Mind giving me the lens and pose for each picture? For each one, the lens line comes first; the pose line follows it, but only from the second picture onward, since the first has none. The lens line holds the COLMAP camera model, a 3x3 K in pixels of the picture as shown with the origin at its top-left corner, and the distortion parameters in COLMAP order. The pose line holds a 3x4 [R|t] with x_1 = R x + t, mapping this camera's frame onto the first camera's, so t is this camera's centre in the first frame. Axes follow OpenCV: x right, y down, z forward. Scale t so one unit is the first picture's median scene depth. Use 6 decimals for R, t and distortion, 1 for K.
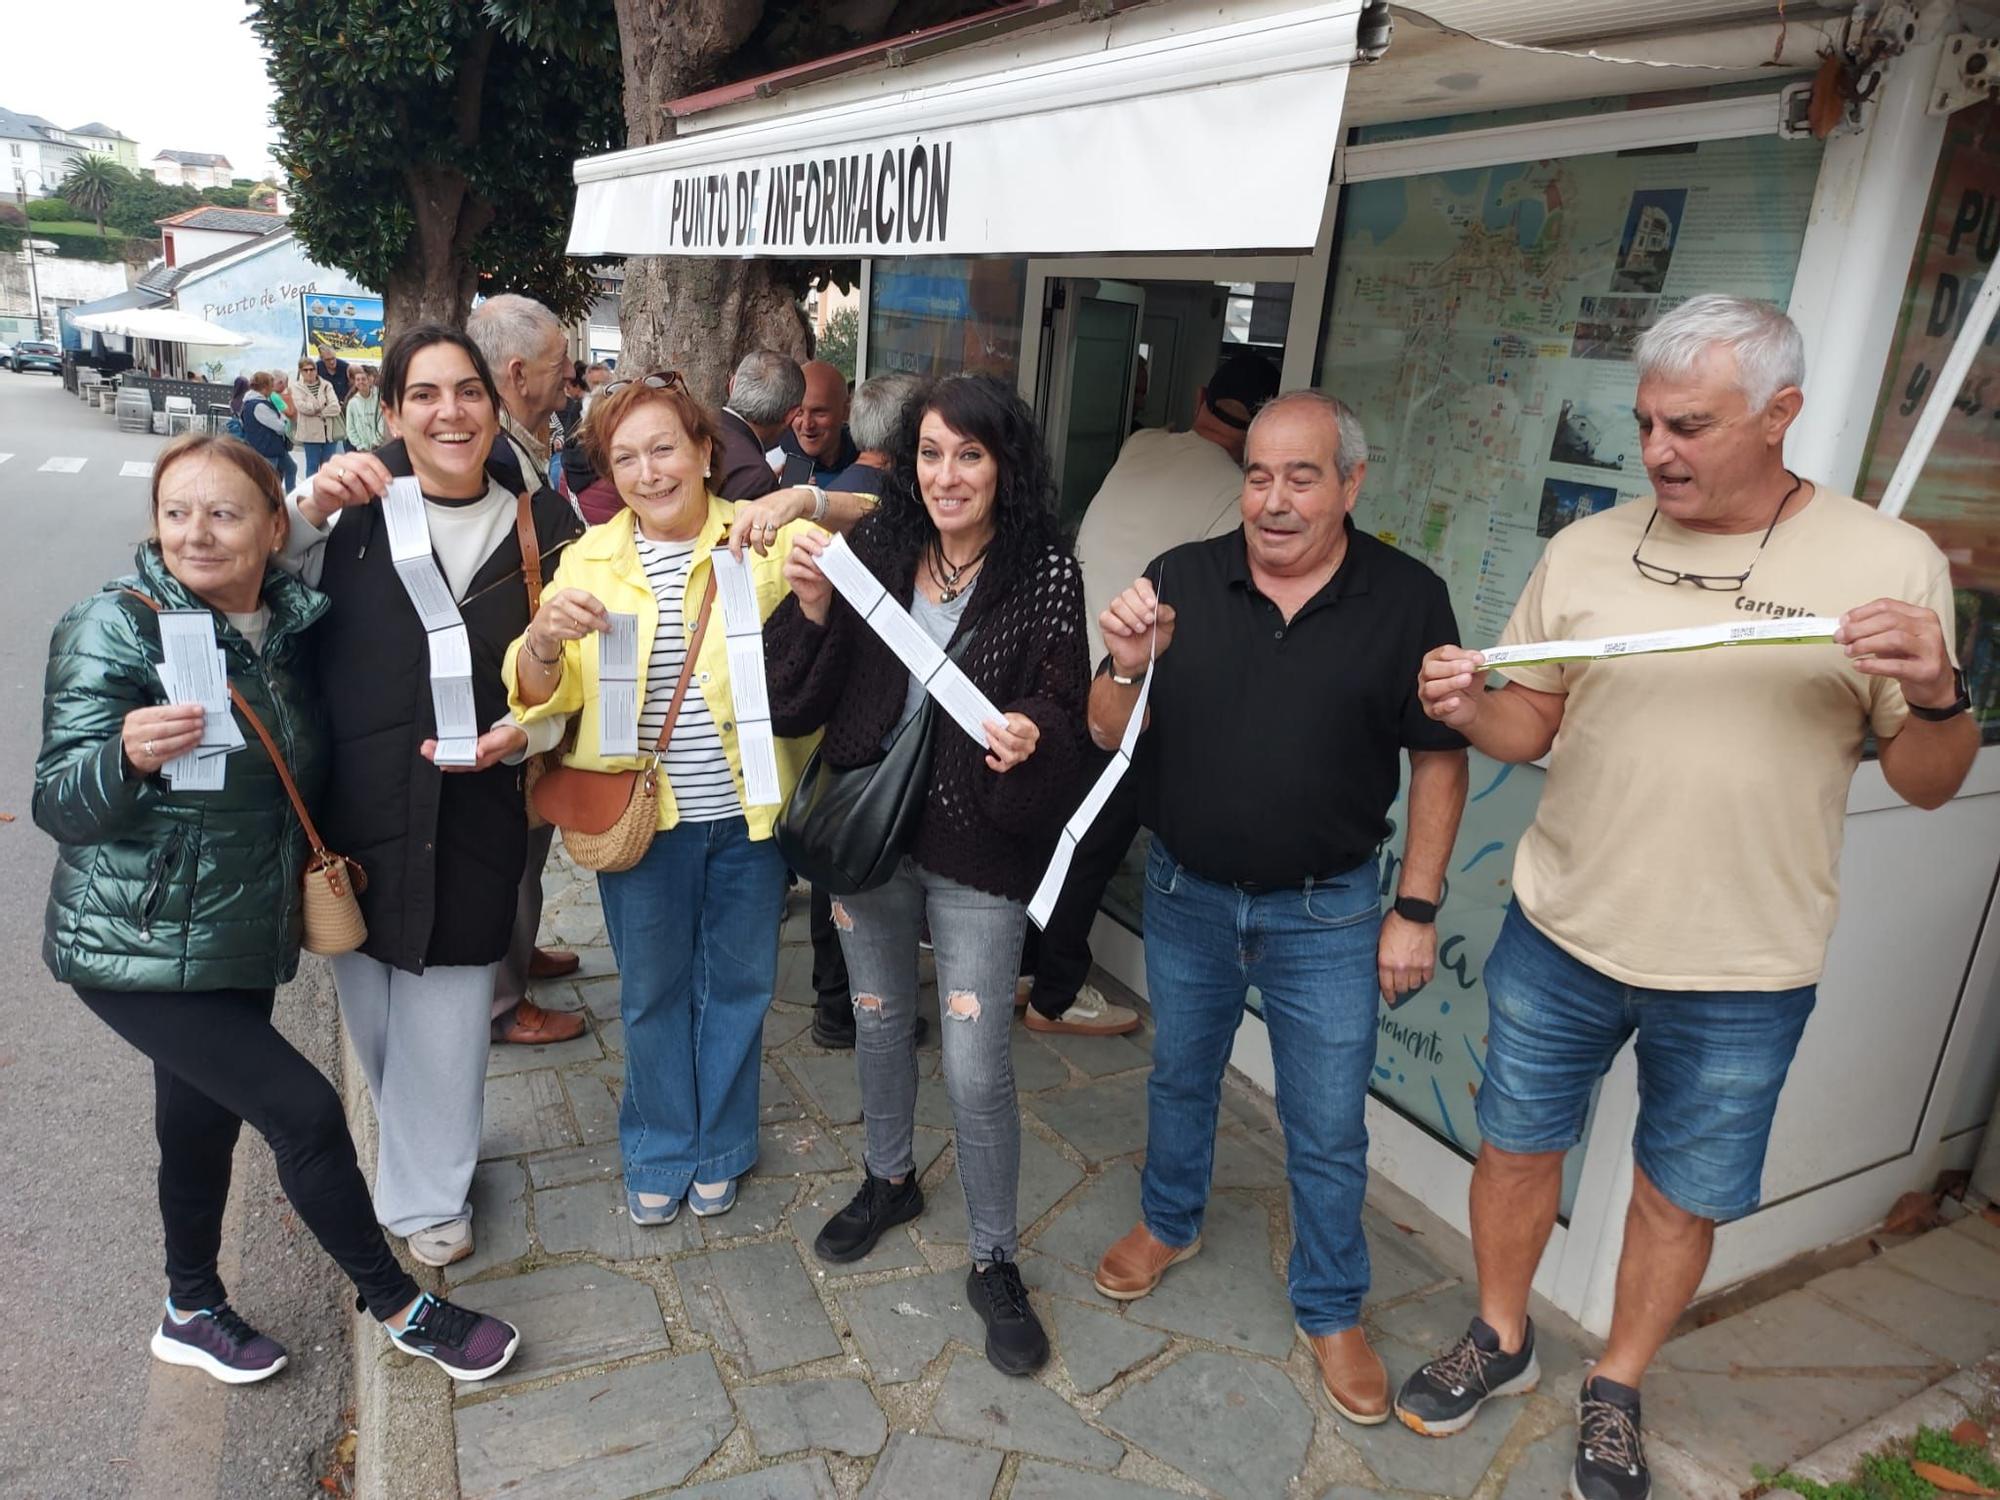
lens RADIAL K [[1431.3, 0, 1007.0], [0, 1431.3, 770.7], [0, 0, 1]] dist [0.076709, -0.087103]
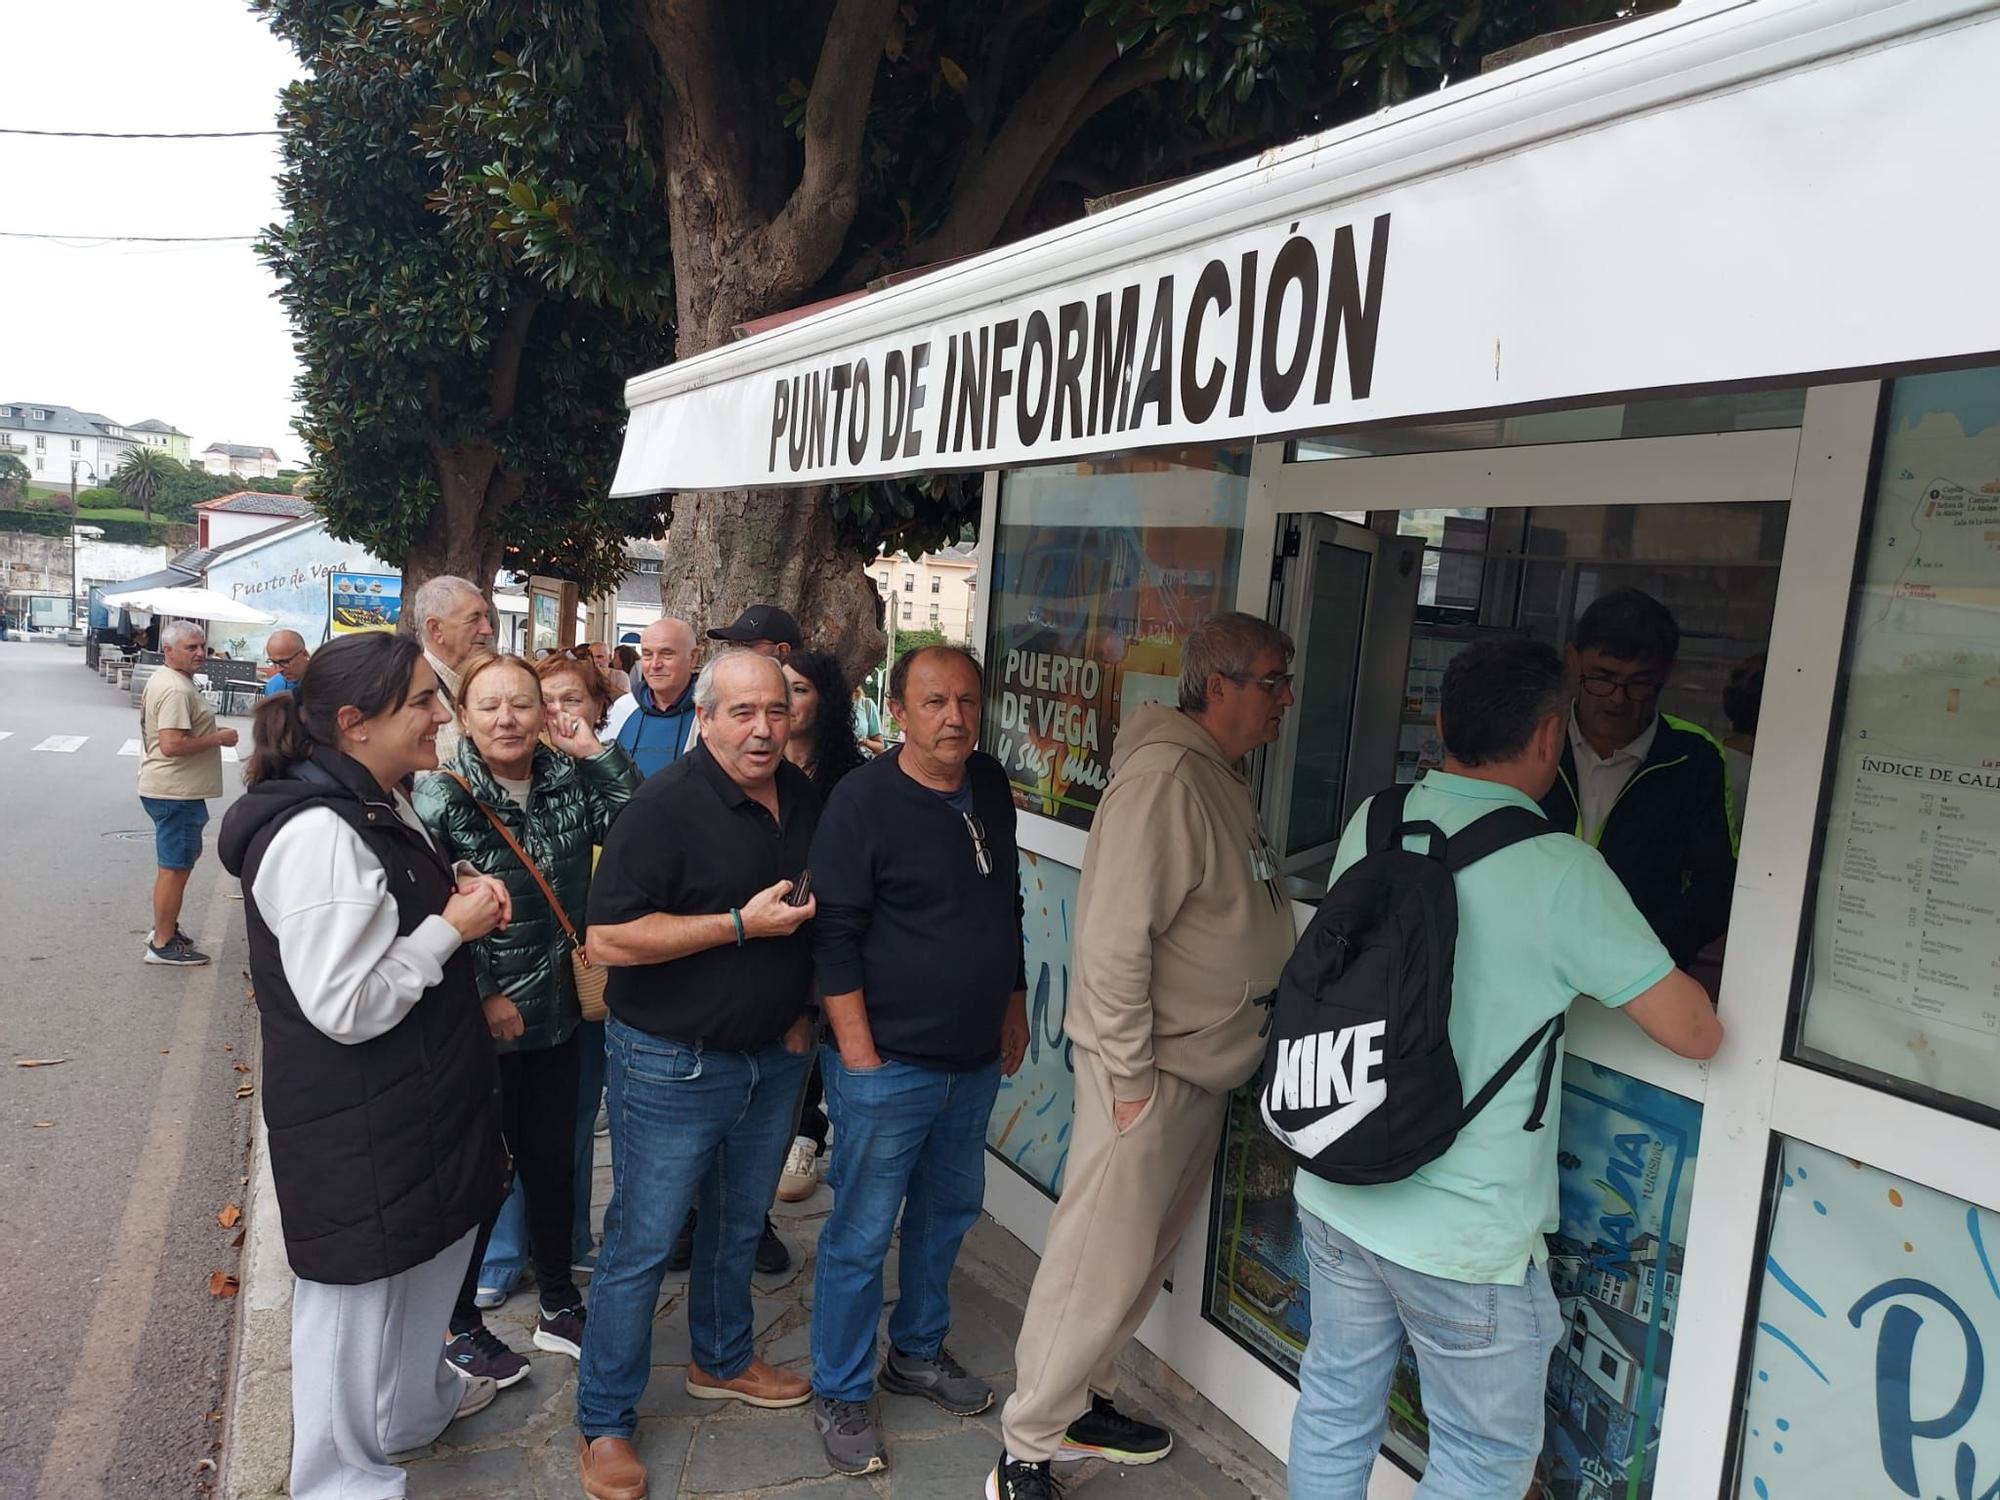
lens RADIAL K [[1431.3, 0, 1006.4], [0, 1431.3, 783.8], [0, 0, 1]] dist [0.076709, -0.087103]
pose [[0.999971, -0.005682, -0.004994, -0.096981], [0.004749, 0.985397, -0.170207, -0.082302], [0.005888, 0.170178, 0.985396, 0.292867]]
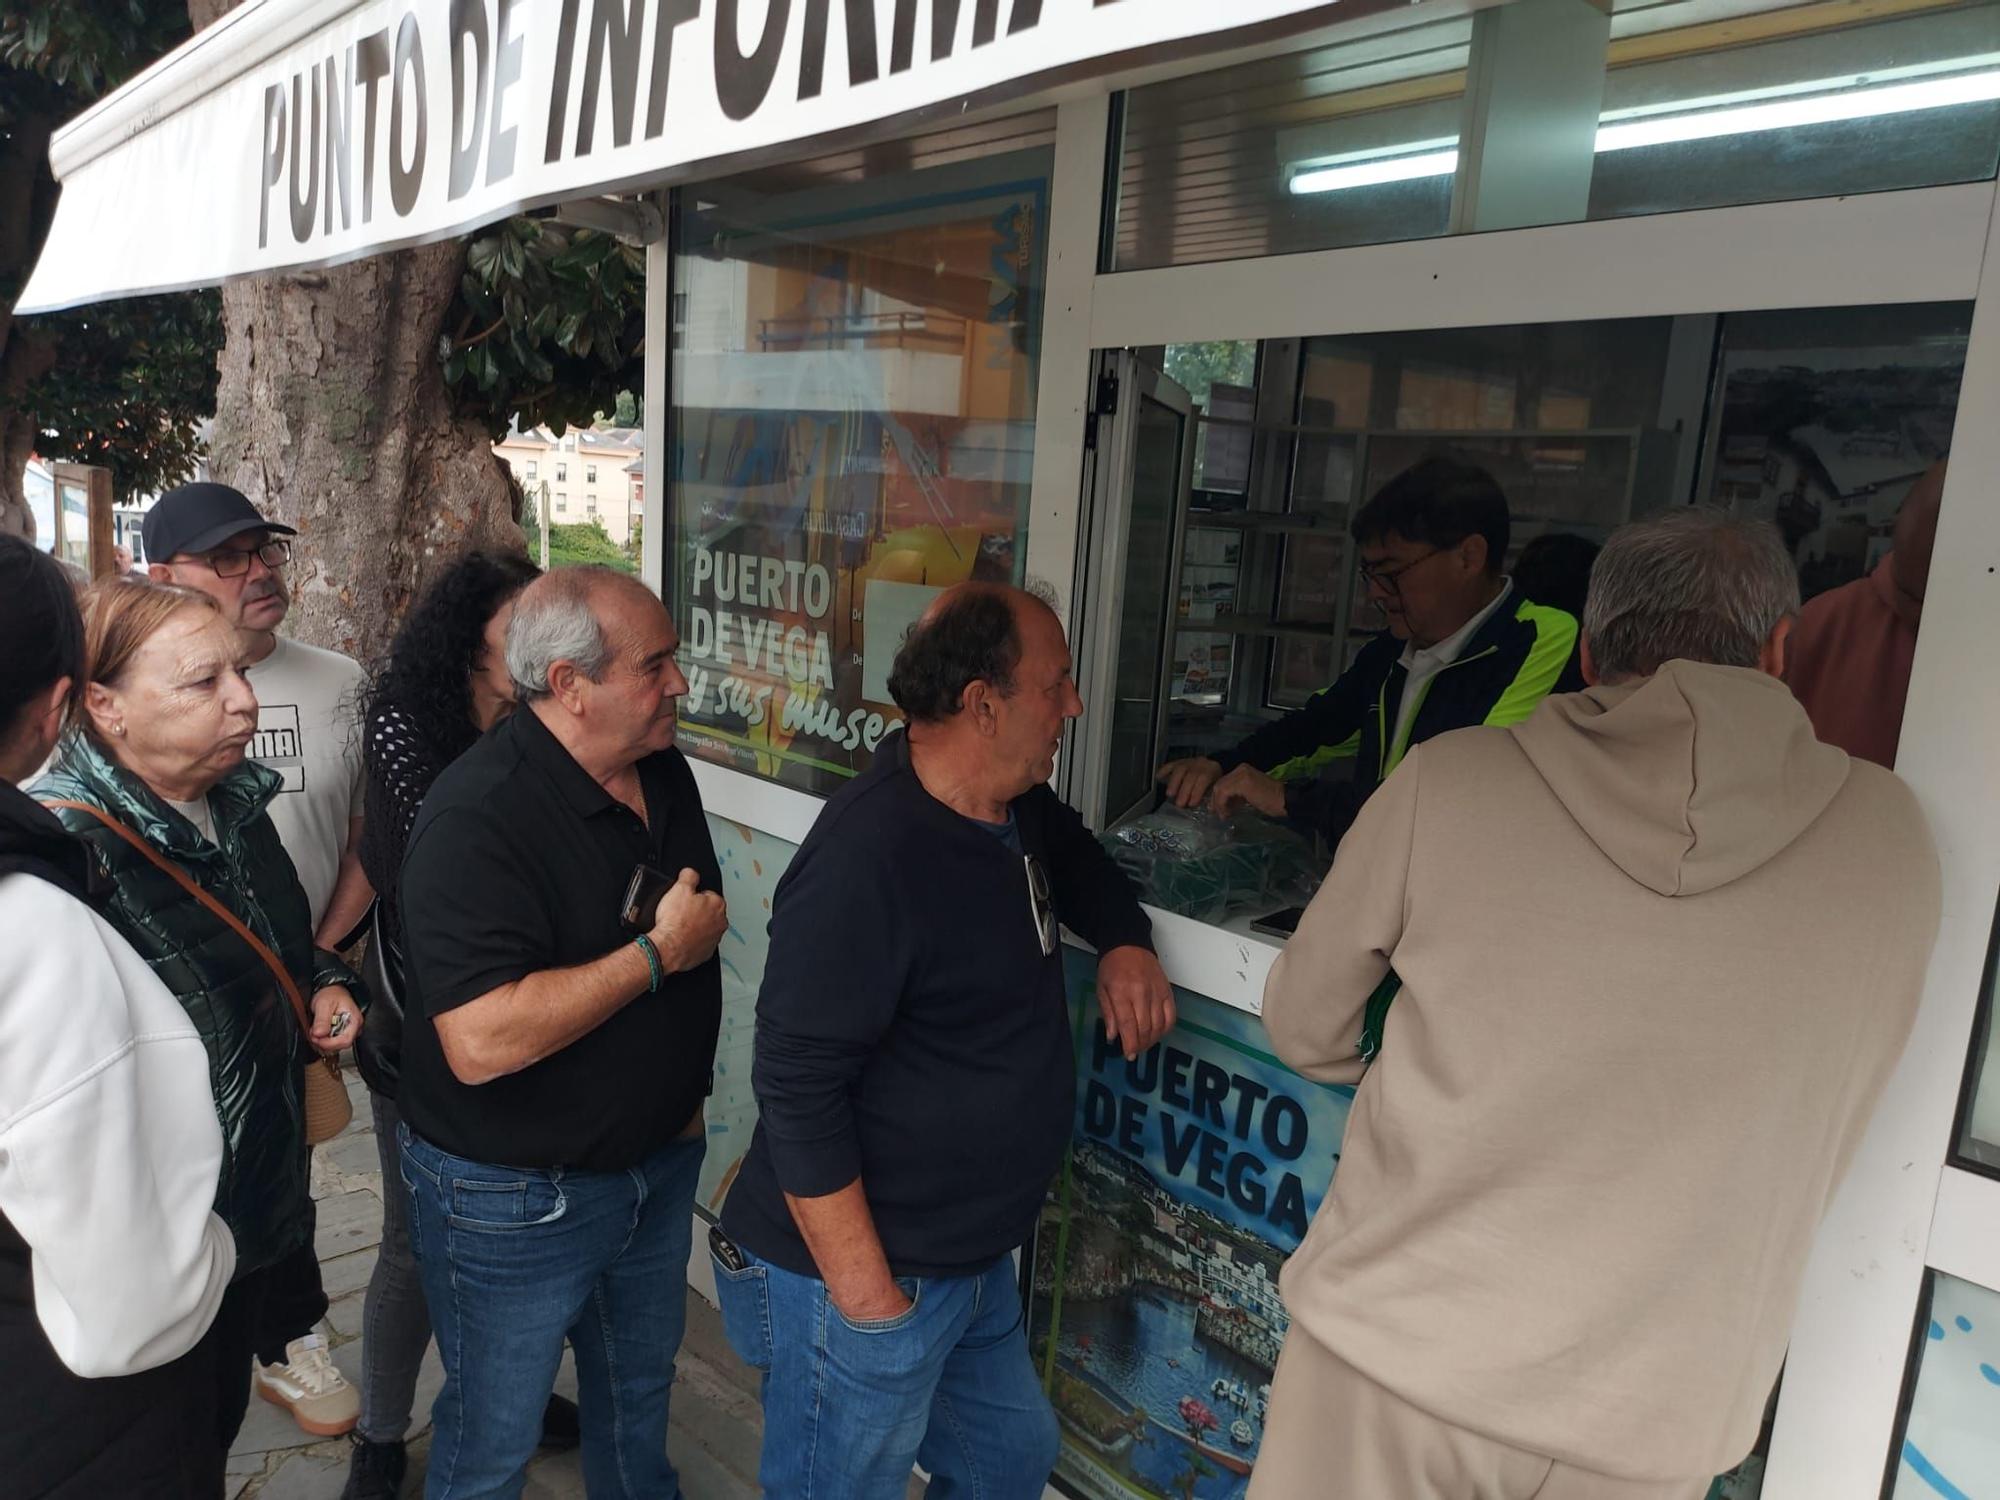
lens RADIAL K [[1431.3, 0, 1003.5], [0, 1431.3, 770.1], [0, 0, 1]] dist [0.076709, -0.087103]
pose [[0.975574, -0.056358, 0.212320, -0.106436], [0.078567, 0.992114, -0.097655, -0.139957], [-0.205142, 0.111951, 0.972309, 0.495246]]
